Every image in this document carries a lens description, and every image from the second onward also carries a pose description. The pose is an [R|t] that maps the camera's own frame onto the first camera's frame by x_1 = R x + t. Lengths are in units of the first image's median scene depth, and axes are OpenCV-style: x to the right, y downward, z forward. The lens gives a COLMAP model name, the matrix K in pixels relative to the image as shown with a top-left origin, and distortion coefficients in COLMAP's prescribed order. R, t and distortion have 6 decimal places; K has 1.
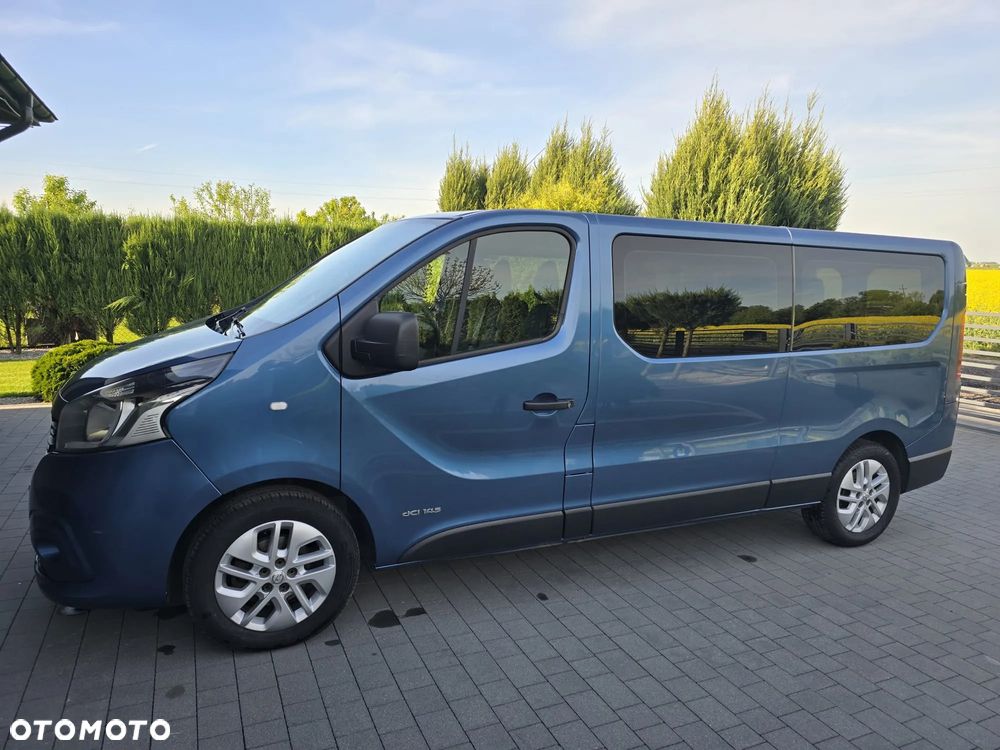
lens RADIAL K [[669.8, 0, 504.3], [0, 669.8, 370.5], [0, 0, 1]] dist [0.053133, -0.043219]
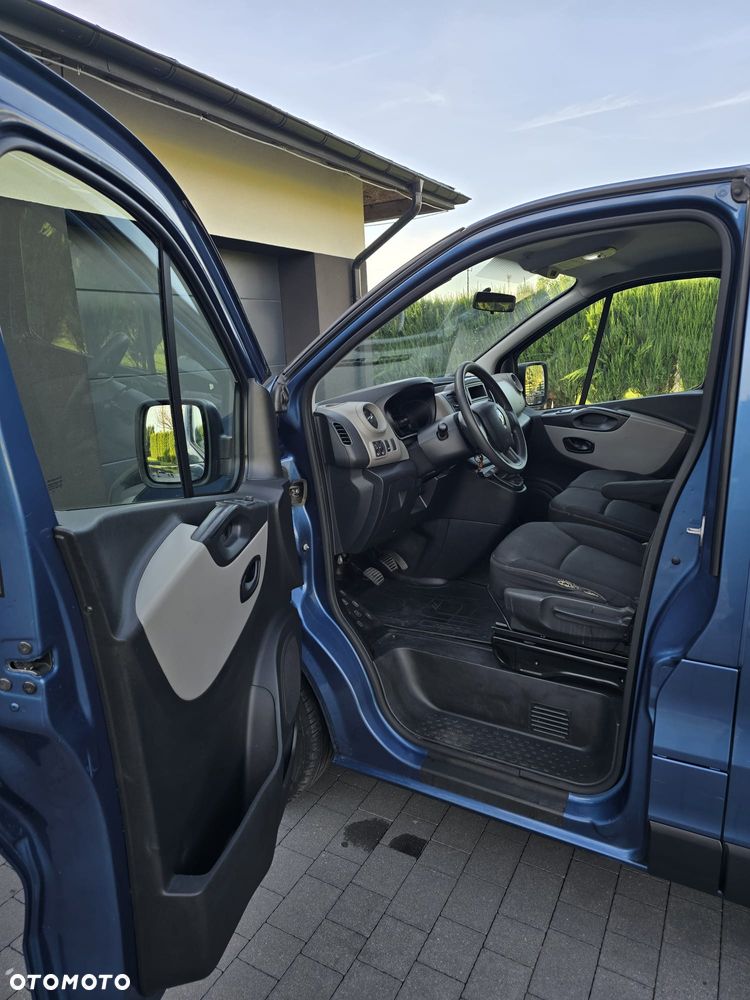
lens RADIAL K [[669.8, 0, 375.0], [0, 669.8, 500.0], [0, 0, 1]] dist [0.053133, -0.043219]
pose [[0.595240, 0.145976, -0.790178, 0.080679], [-0.073819, 0.989136, 0.127124, -0.017023], [0.800150, -0.017339, 0.599549, 0.135910]]
